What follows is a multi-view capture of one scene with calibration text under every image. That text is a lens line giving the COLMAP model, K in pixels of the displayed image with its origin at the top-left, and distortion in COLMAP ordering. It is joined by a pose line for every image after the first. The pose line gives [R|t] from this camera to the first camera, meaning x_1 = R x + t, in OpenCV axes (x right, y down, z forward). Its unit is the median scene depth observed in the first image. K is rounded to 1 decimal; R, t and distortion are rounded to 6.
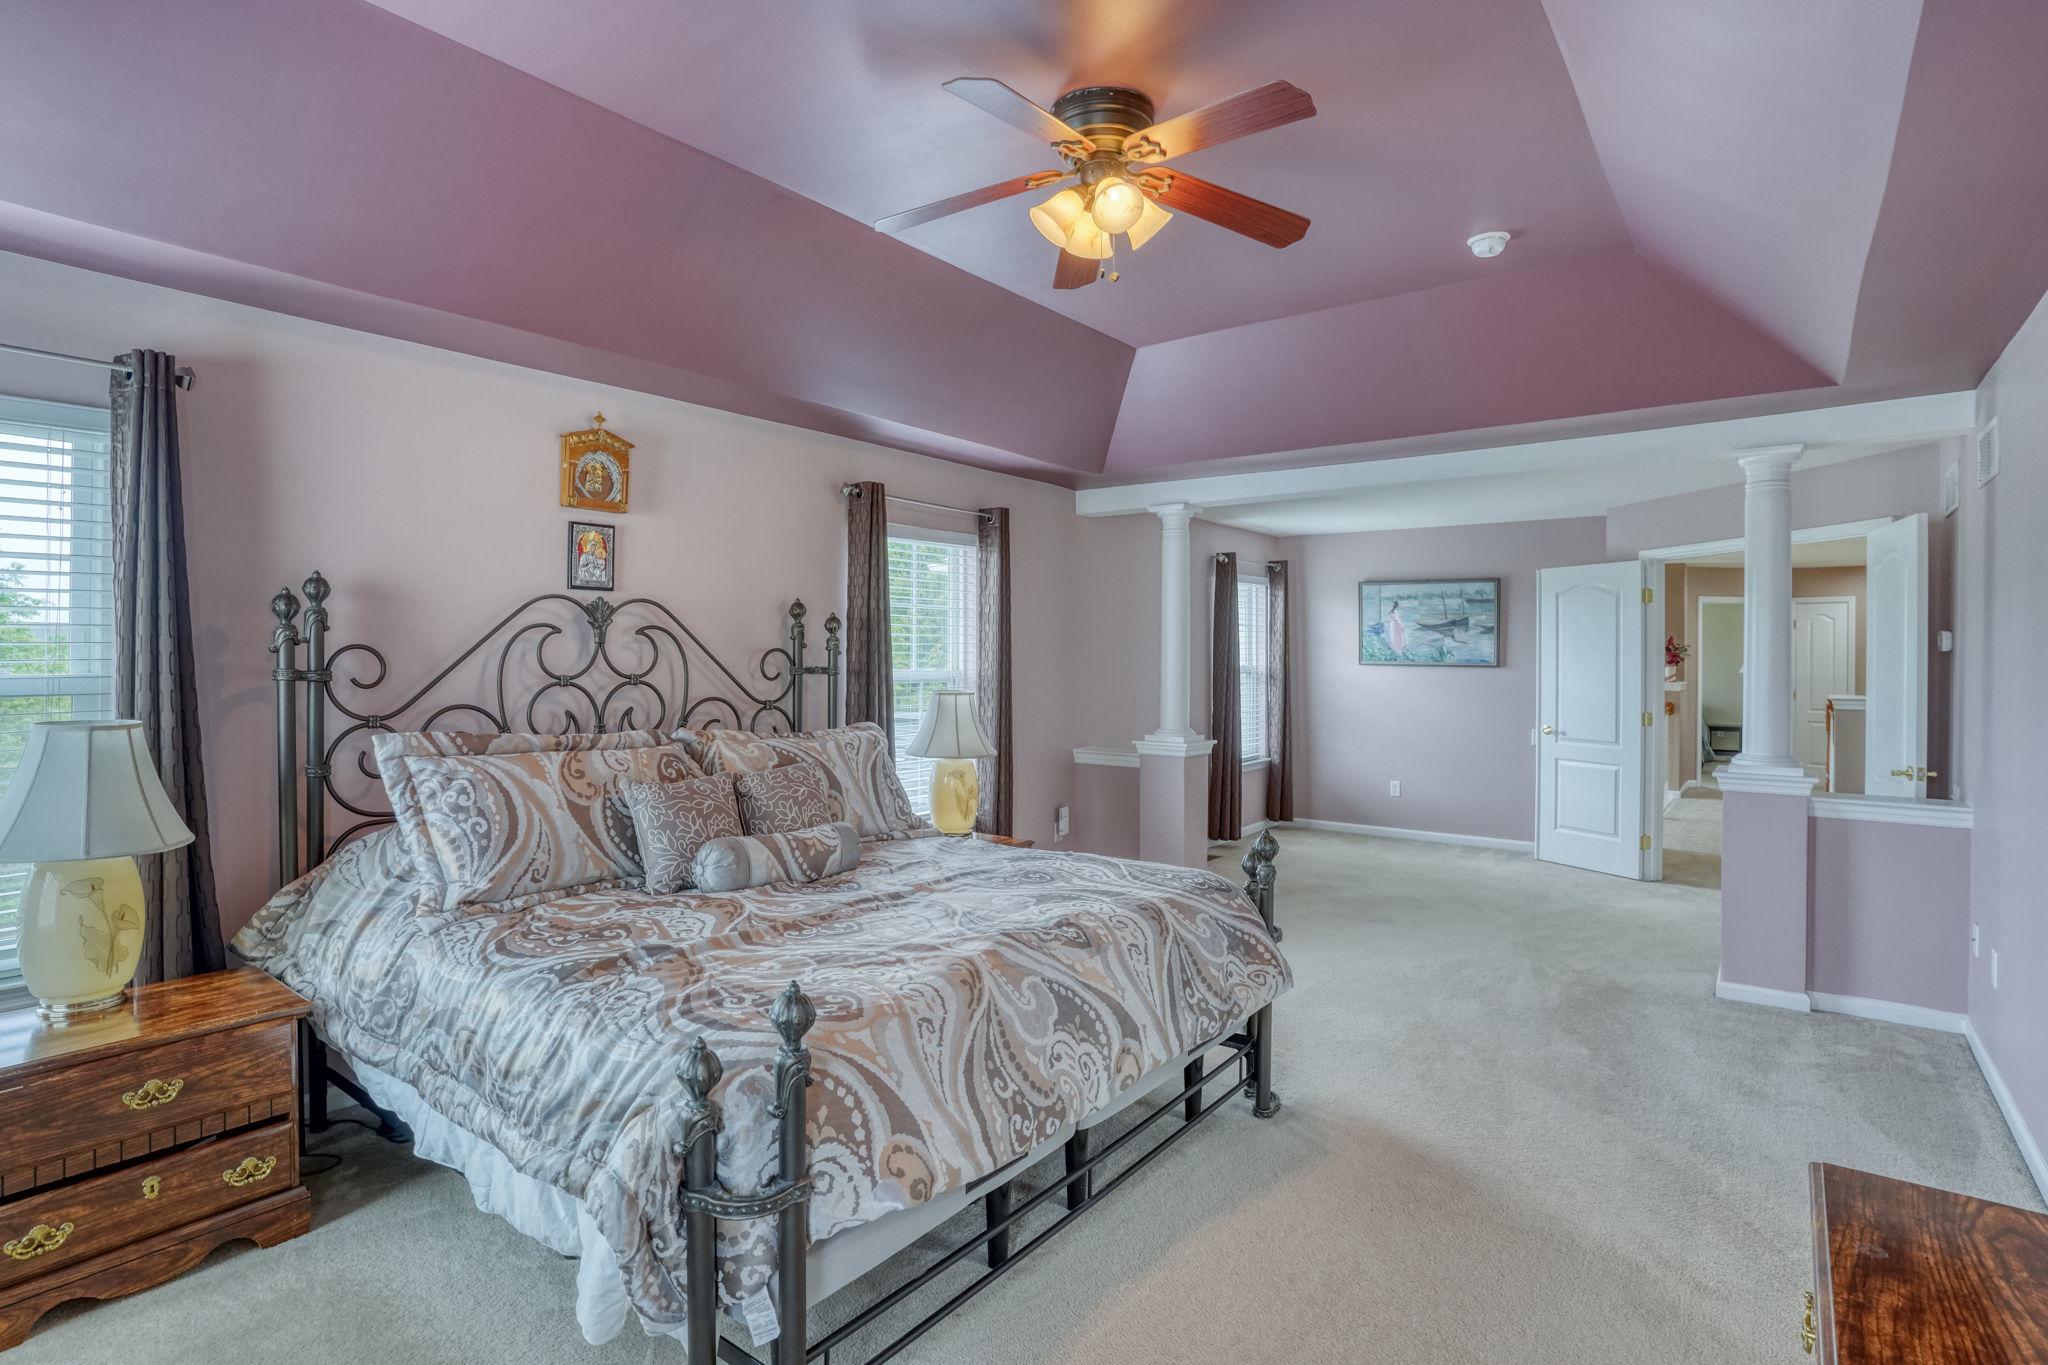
lens RADIAL K [[1008.5, 0, 1047.5], [0, 1008.5, 674.9], [0, 0, 1]] dist [-0.083891, 0.000096]
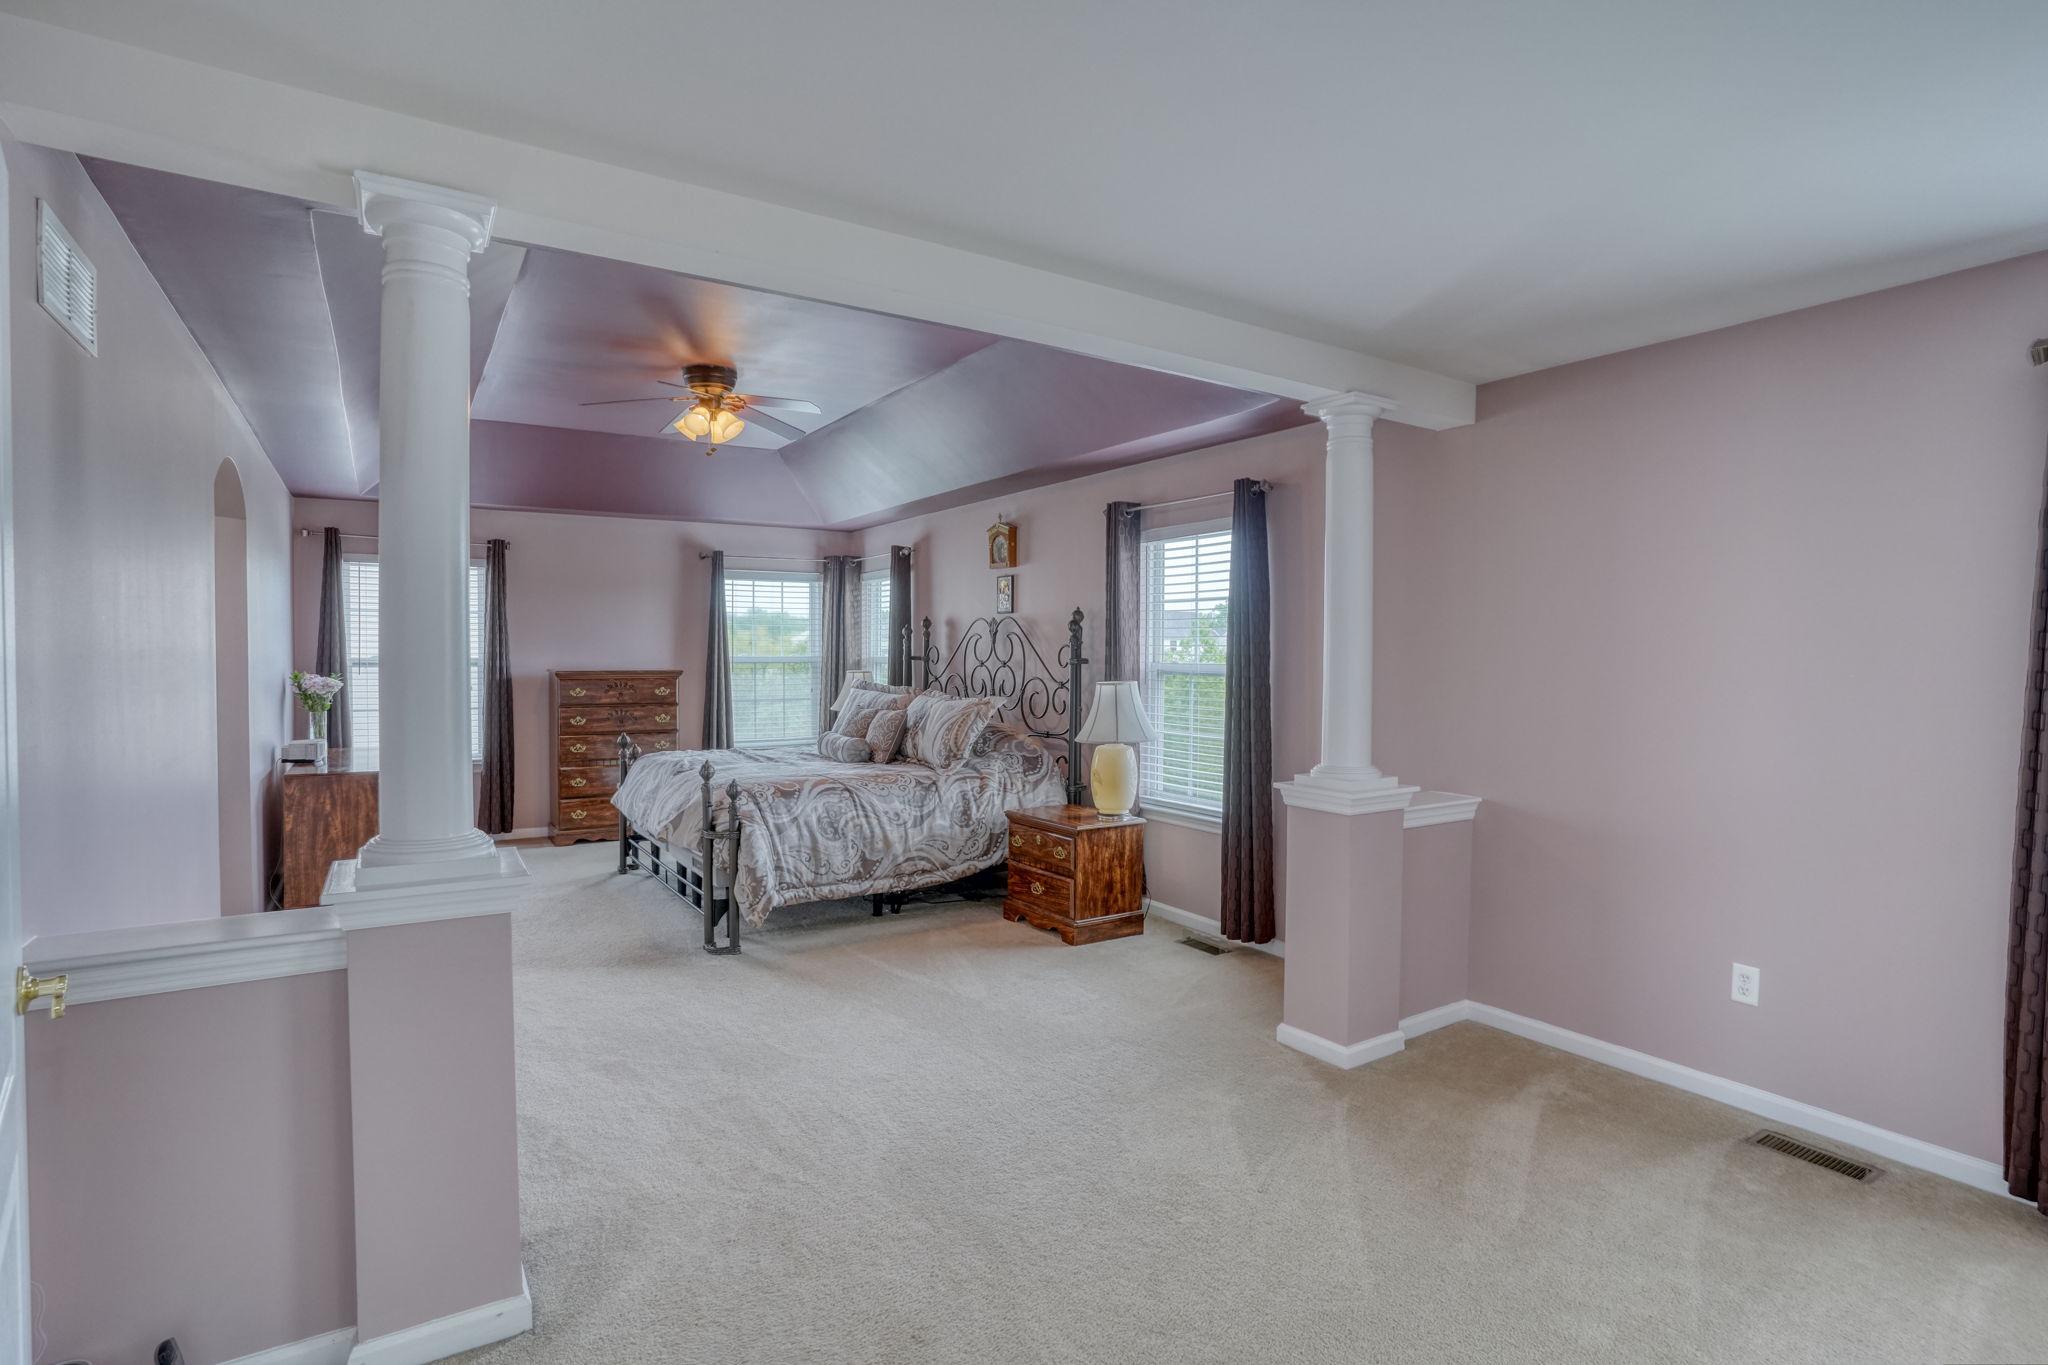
lens RADIAL K [[1008.5, 0, 1047.5], [0, 1008.5, 674.9], [0, 0, 1]] dist [-0.083891, 0.000096]
pose [[-0.327027, 0.026945, -0.944631, 1.115540], [-0.014655, 0.999329, 0.033578, -0.032735], [0.944902, 0.024824, -0.326412, 1.504041]]
